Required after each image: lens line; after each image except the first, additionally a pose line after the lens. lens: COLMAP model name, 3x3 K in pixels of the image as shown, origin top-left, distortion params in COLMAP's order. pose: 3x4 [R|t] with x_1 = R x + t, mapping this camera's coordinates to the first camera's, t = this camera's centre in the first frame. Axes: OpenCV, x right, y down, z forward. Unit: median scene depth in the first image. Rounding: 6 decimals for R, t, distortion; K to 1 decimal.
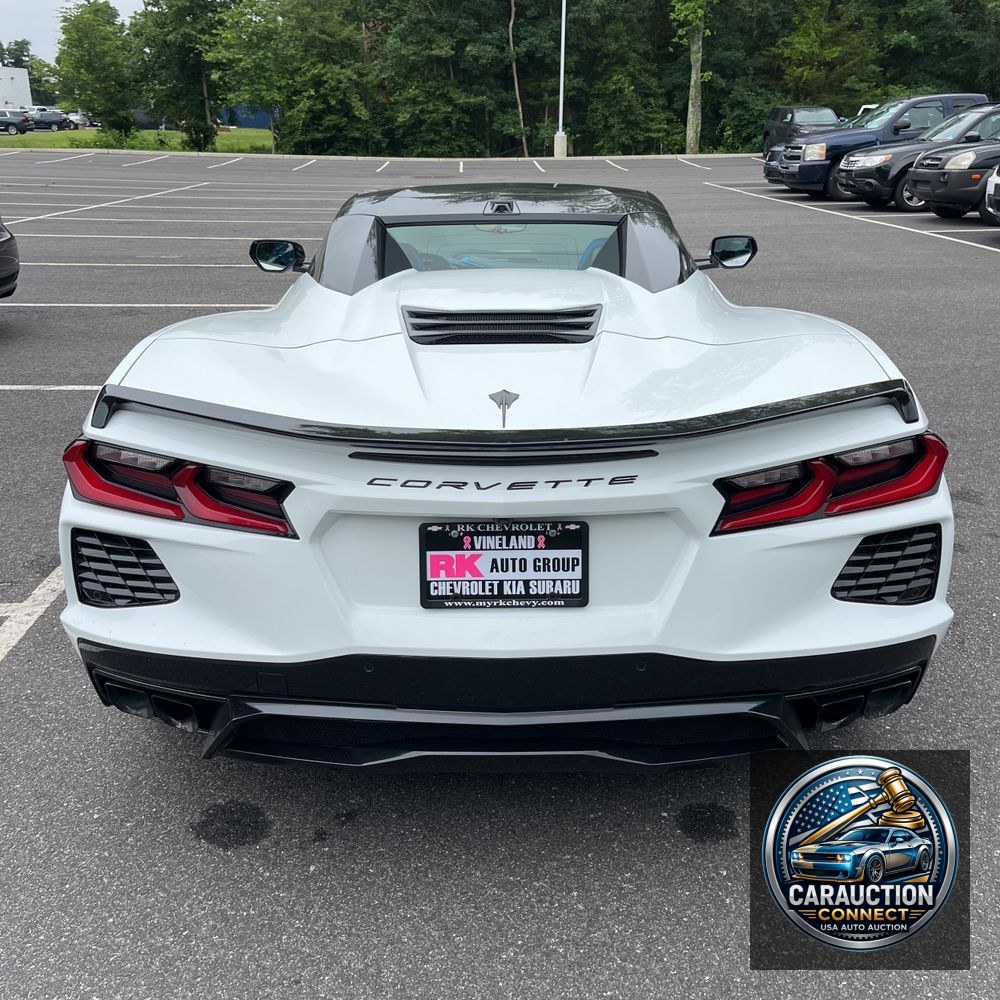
lens RADIAL K [[1009.7, 0, 494.3], [0, 1009.7, 499.6], [0, 0, 1]] dist [0.021818, 0.000882]
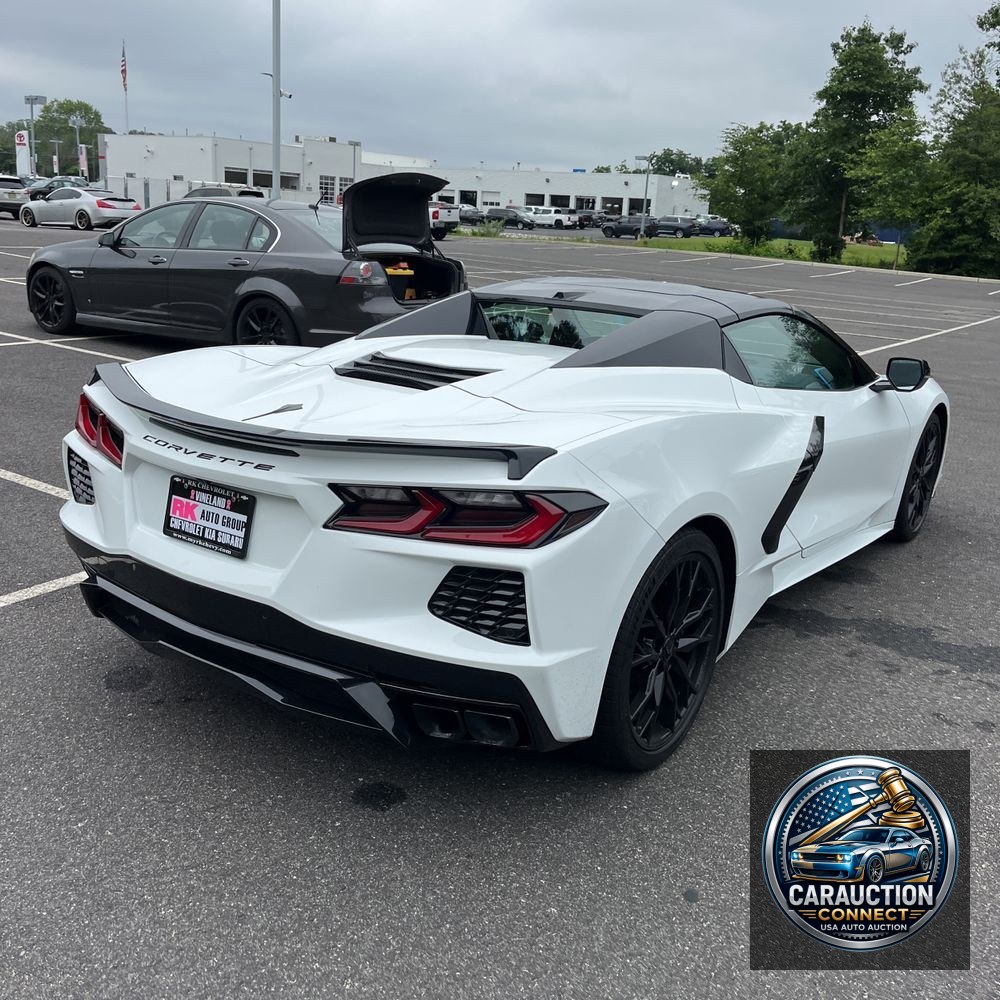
lens RADIAL K [[1009.7, 0, 494.3], [0, 1009.7, 499.6], [0, 0, 1]] dist [0.021818, 0.000882]
pose [[0.820323, 0.198879, -0.536206, 0.102800], [-0.251440, 0.967529, -0.025811, -0.001864], [0.513661, 0.155997, 0.843692, 0.003362]]
